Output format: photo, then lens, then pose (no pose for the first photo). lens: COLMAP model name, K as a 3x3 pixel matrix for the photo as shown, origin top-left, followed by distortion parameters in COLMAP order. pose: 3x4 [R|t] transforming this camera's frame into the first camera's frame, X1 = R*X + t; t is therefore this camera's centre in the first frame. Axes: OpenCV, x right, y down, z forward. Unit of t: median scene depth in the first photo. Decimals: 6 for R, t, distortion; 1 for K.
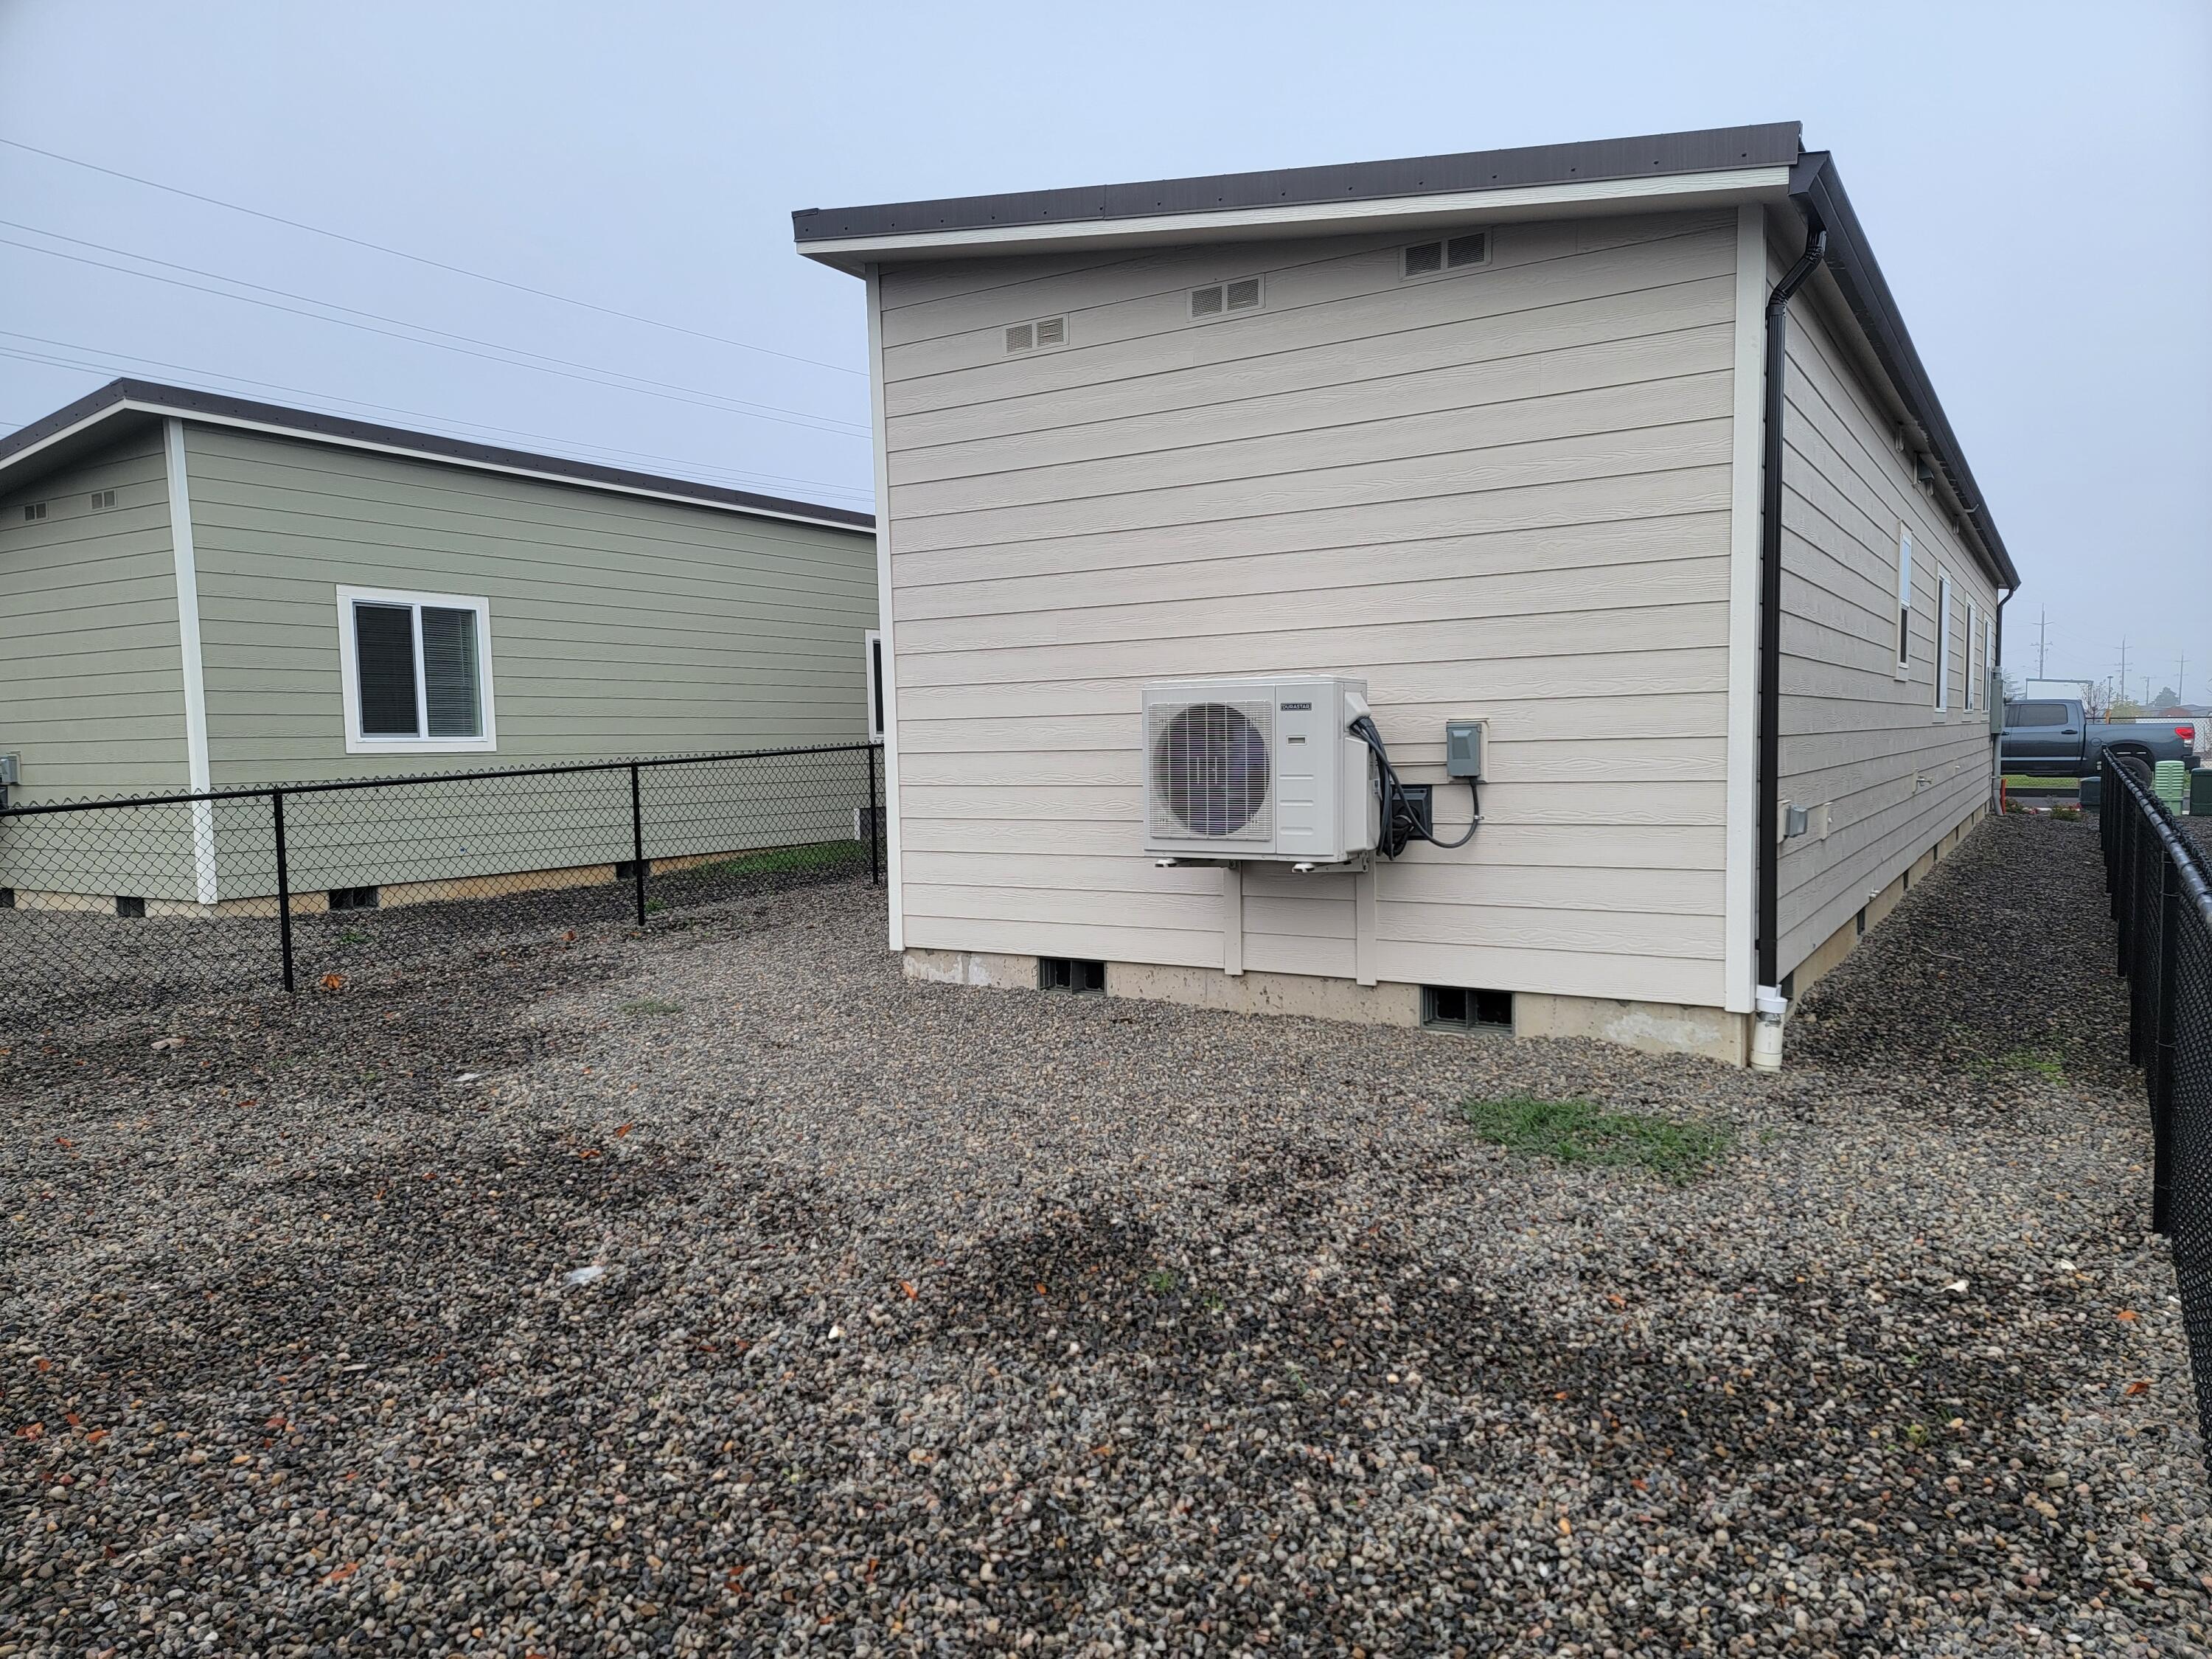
lens RADIAL K [[1549.2, 0, 1106.0], [0, 1549.2, 833.6], [0, 0, 1]] dist [0.008392, 0.000228]
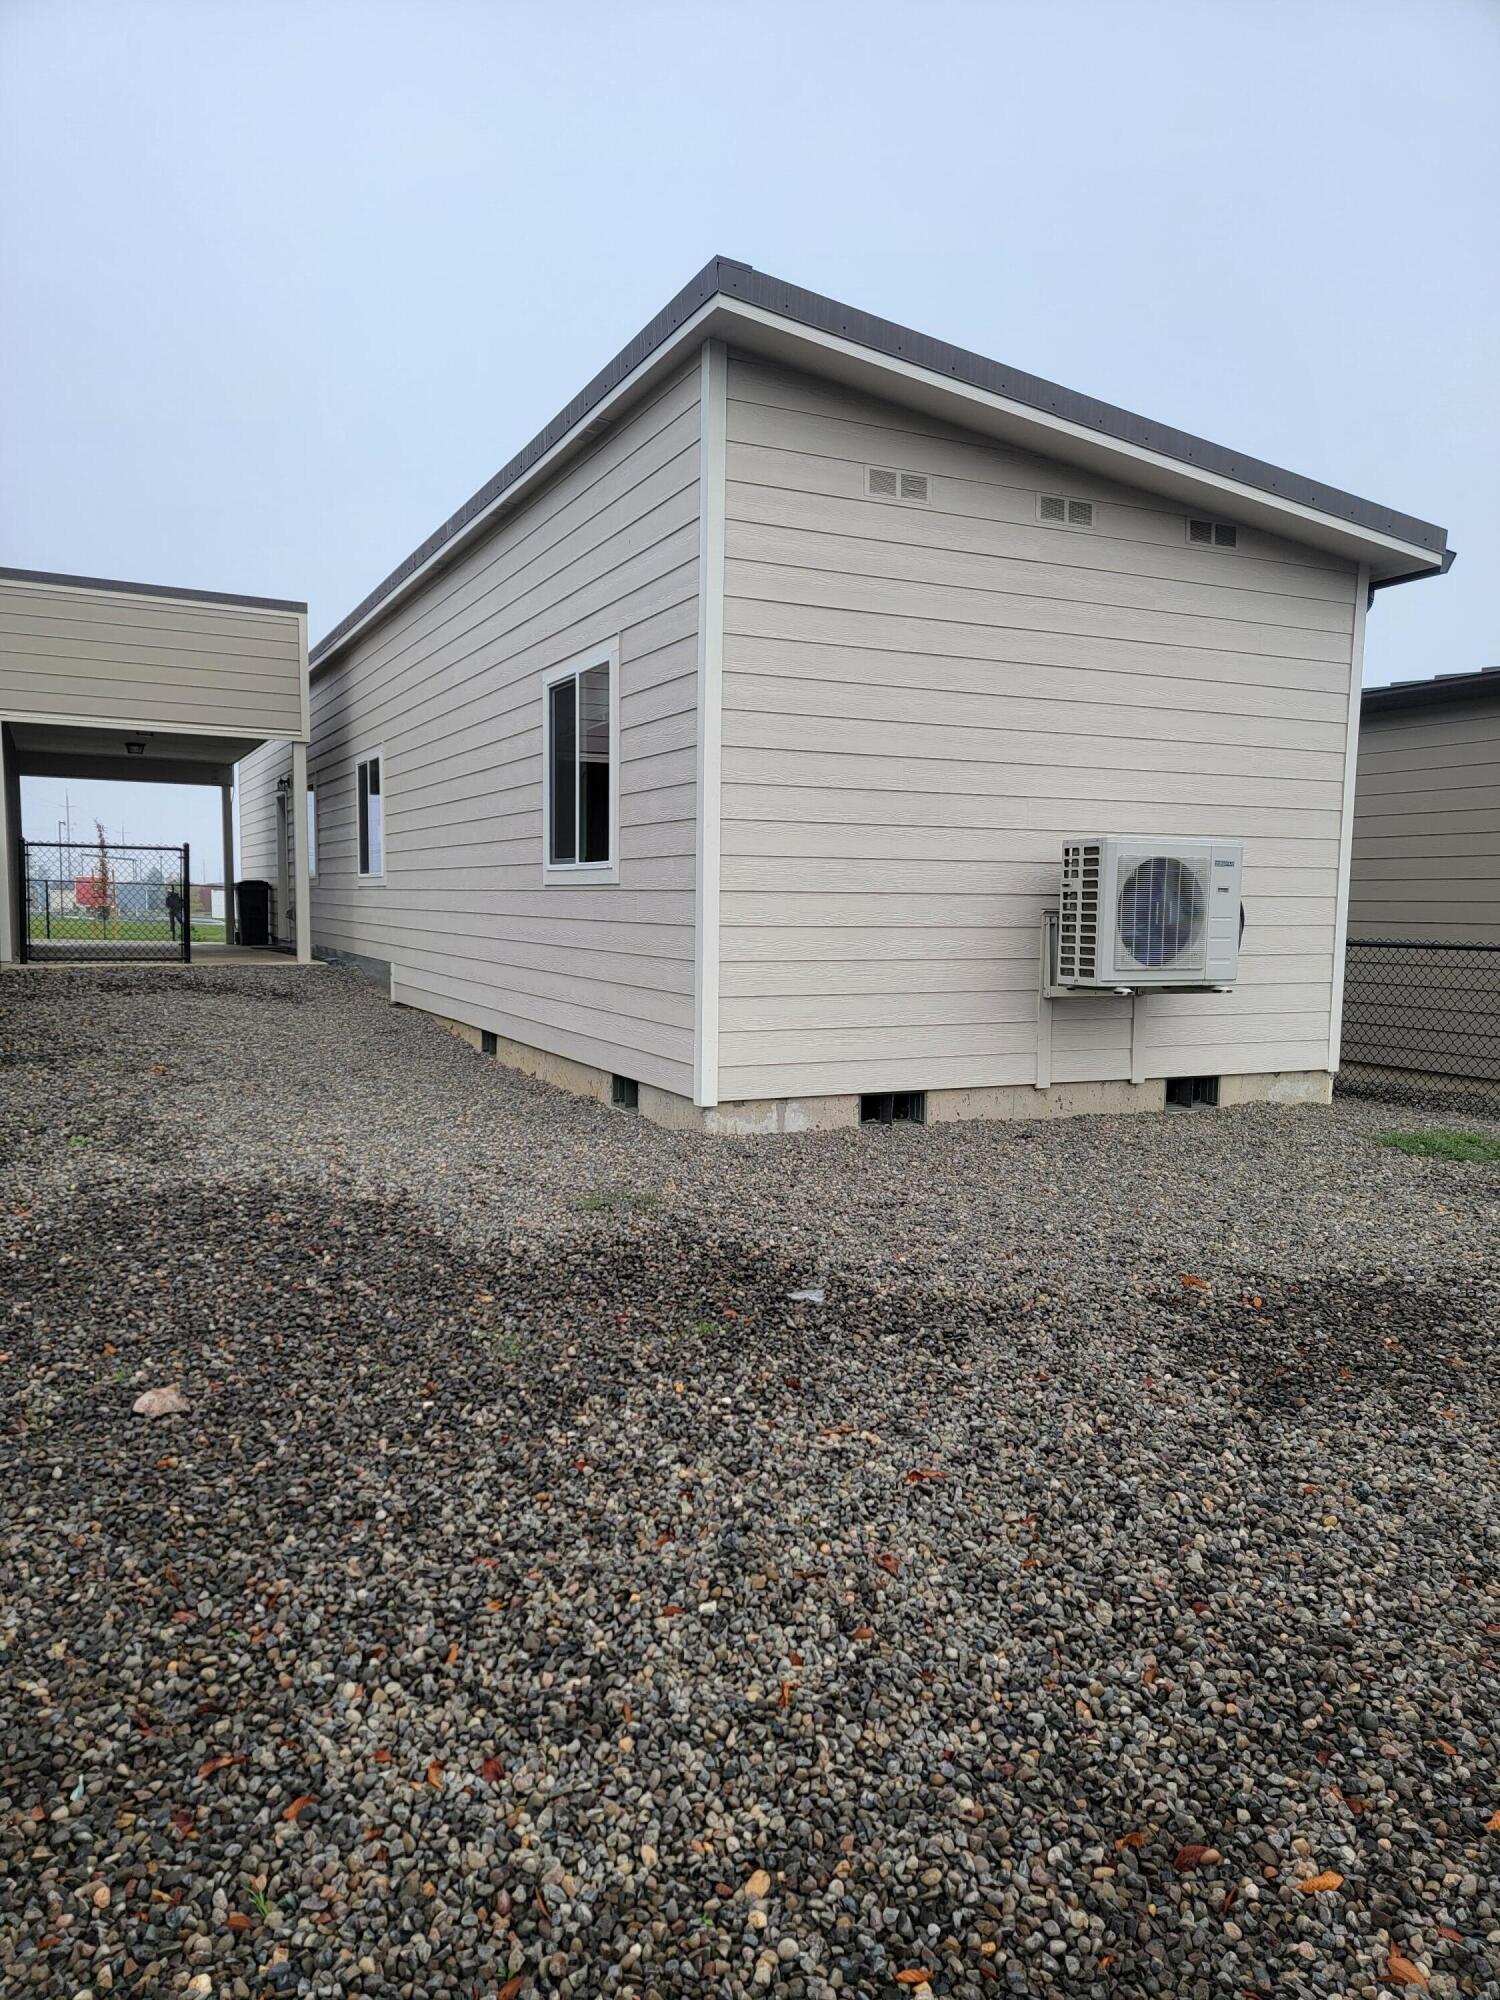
lens RADIAL K [[1400.7, 0, 747.3], [0, 1400.7, 1004.9], [0, 0, 1]] dist [0.008392, 0.000228]
pose [[0.535243, -0.037832, 0.843851, -0.938715], [0.029229, 0.999228, 0.026259, -0.006229], [-0.844193, 0.010610, 0.535935, 0.621875]]
